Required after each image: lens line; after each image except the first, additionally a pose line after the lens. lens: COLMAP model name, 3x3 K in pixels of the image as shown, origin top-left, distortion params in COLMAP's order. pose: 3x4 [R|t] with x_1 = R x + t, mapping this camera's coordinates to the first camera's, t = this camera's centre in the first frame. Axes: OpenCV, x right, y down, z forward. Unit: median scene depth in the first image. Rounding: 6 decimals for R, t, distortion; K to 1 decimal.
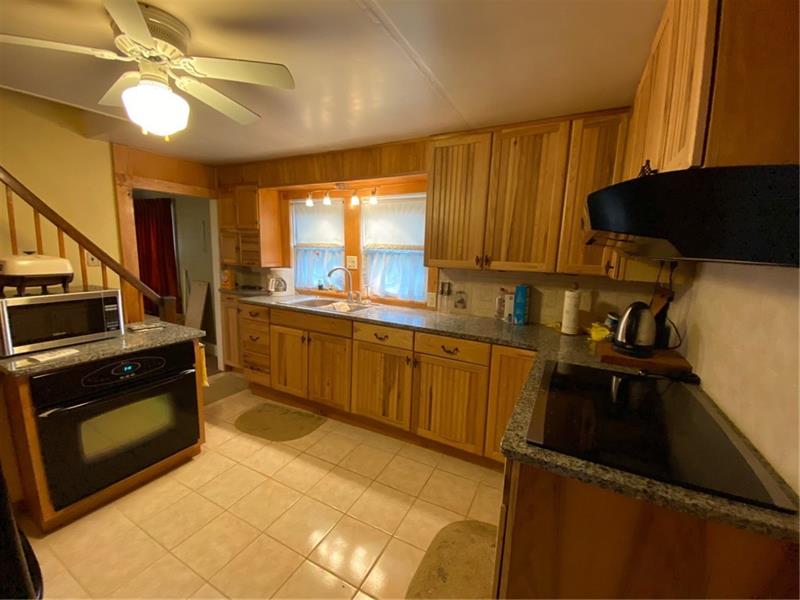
lens RADIAL K [[330.1, 0, 400.1], [0, 330.1, 298.3], [0, 0, 1]] dist [0.059309, -0.035778]
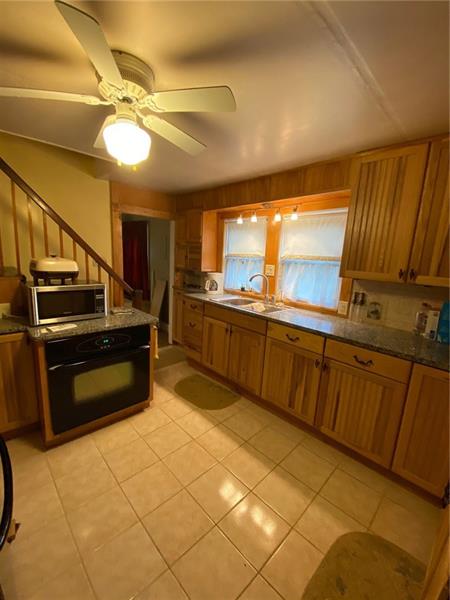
lens RADIAL K [[249.4, 0, 223.4], [0, 249.4, 299.9], [0, 0, 1]] dist [0.047011, -0.036786]
pose [[0.949180, 0.076308, -0.305344, -0.029804], [-0.071353, 0.997076, 0.027371, -0.018854], [0.306540, -0.004192, 0.951849, 0.117695]]
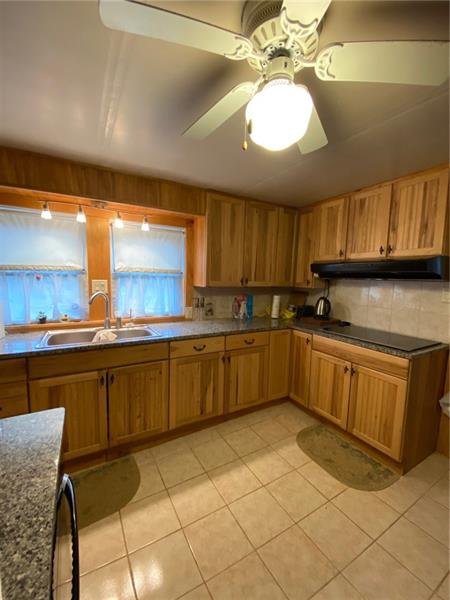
lens RADIAL K [[249.4, 0, 223.4], [0, 249.4, 299.9], [0, 0, 1]] dist [0.047011, -0.036786]
pose [[0.525669, -0.097942, 0.845032, -0.744657], [0.115709, 0.992350, 0.043038, -0.081399], [-0.842783, 0.075154, 0.532981, 0.438694]]
